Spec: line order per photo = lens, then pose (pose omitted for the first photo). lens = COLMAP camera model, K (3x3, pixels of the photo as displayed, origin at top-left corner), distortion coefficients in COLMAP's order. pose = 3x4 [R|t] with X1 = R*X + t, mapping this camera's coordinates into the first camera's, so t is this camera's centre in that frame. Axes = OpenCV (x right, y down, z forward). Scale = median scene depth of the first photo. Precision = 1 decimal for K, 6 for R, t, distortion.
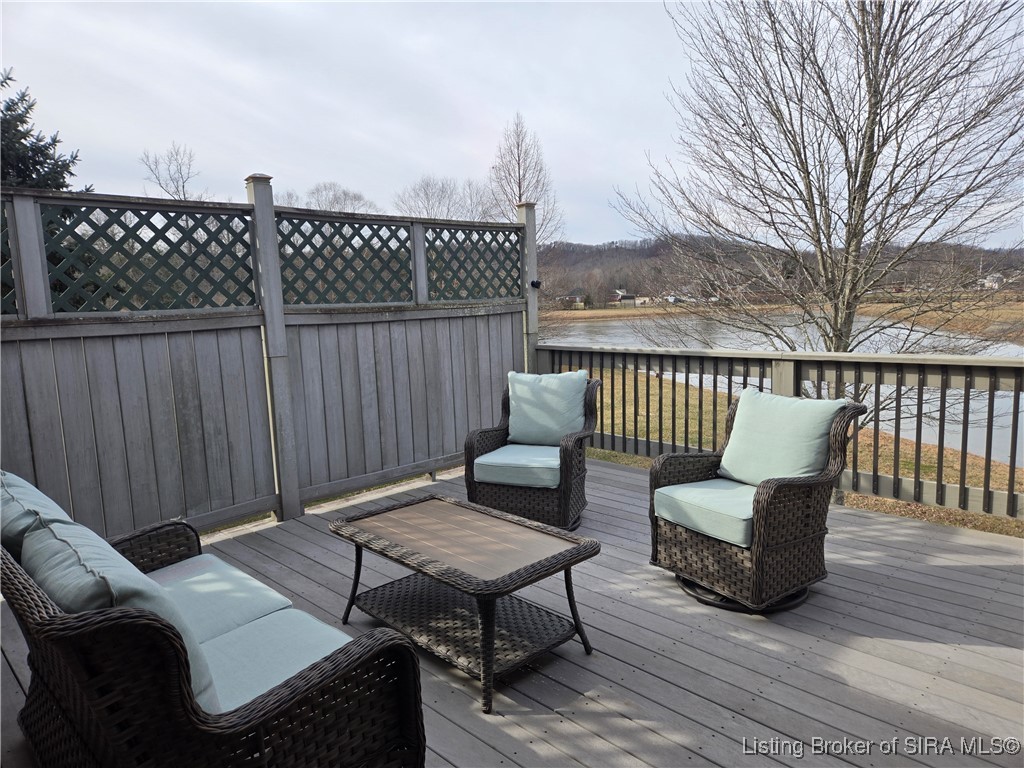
lens RADIAL K [[701.3, 0, 509.4], [0, 701.3, 393.7], [0, 0, 1]] dist [0.064734, -0.035158]
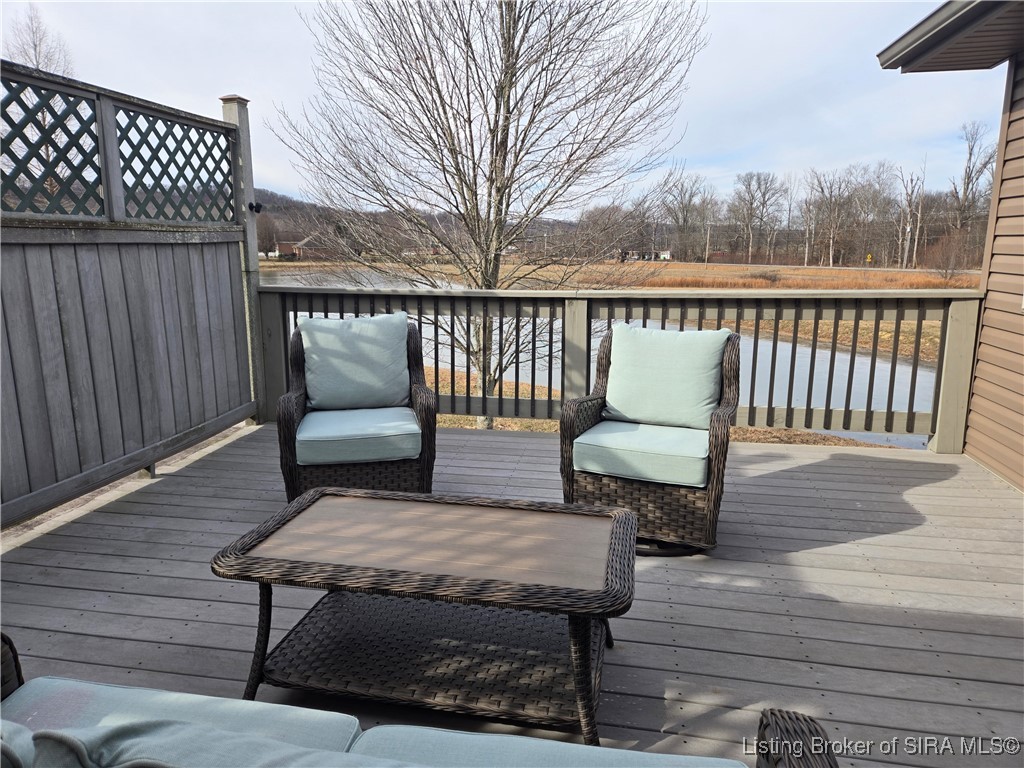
lens RADIAL K [[701.3, 0, 515.9], [0, 701.3, 379.1], [0, 0, 1]] dist [0.064734, -0.035158]
pose [[0.807166, -0.074360, 0.585623, -0.242097], [0.050243, 0.997089, 0.057356, 0.003691], [-0.588183, -0.016872, 0.808552, 0.228351]]
